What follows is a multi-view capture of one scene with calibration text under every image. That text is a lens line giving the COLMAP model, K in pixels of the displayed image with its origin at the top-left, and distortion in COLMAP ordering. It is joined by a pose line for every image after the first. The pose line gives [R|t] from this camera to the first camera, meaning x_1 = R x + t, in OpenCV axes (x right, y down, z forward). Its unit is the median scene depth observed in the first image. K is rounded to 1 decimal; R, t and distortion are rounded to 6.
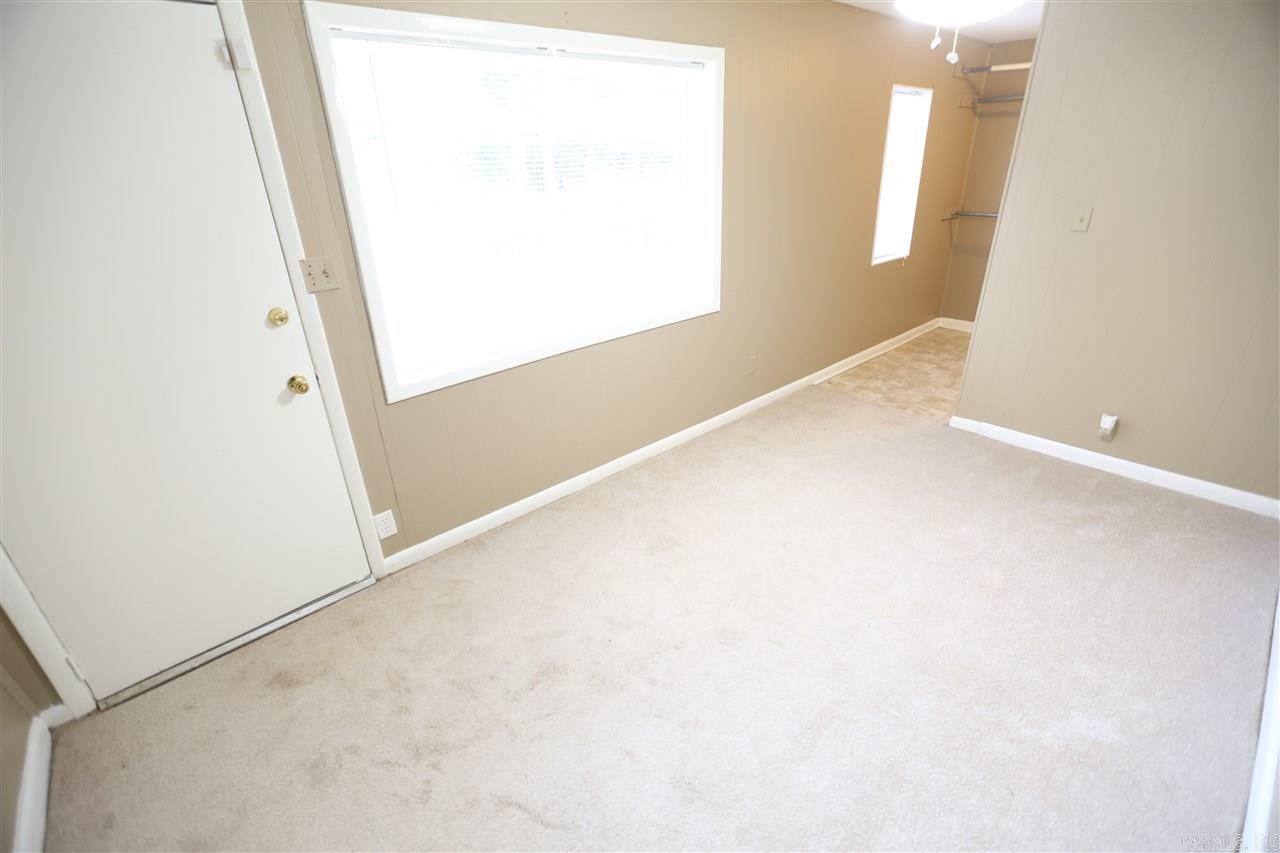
lens RADIAL K [[582.8, 0, 637.0], [0, 582.8, 420.2], [0, 0, 1]] dist [-0.049648, 0.017563]
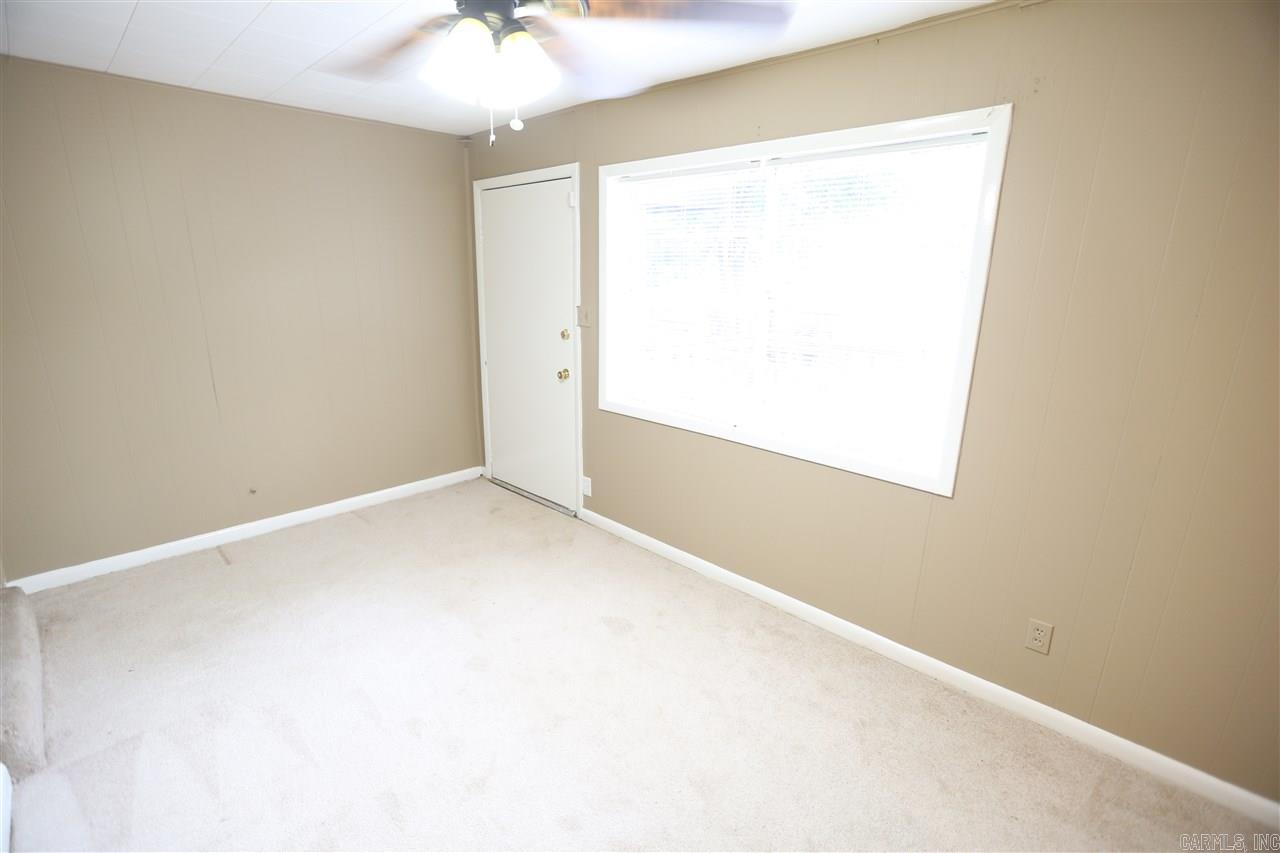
lens RADIAL K [[582.8, 0, 637.0], [0, 582.8, 420.2], [0, 0, 1]] dist [-0.049648, 0.017563]
pose [[0.090614, 0.279085, -0.955981, 0.684702], [-0.436578, 0.873907, 0.213744, -0.245039], [0.895091, 0.397993, 0.201030, 0.532837]]
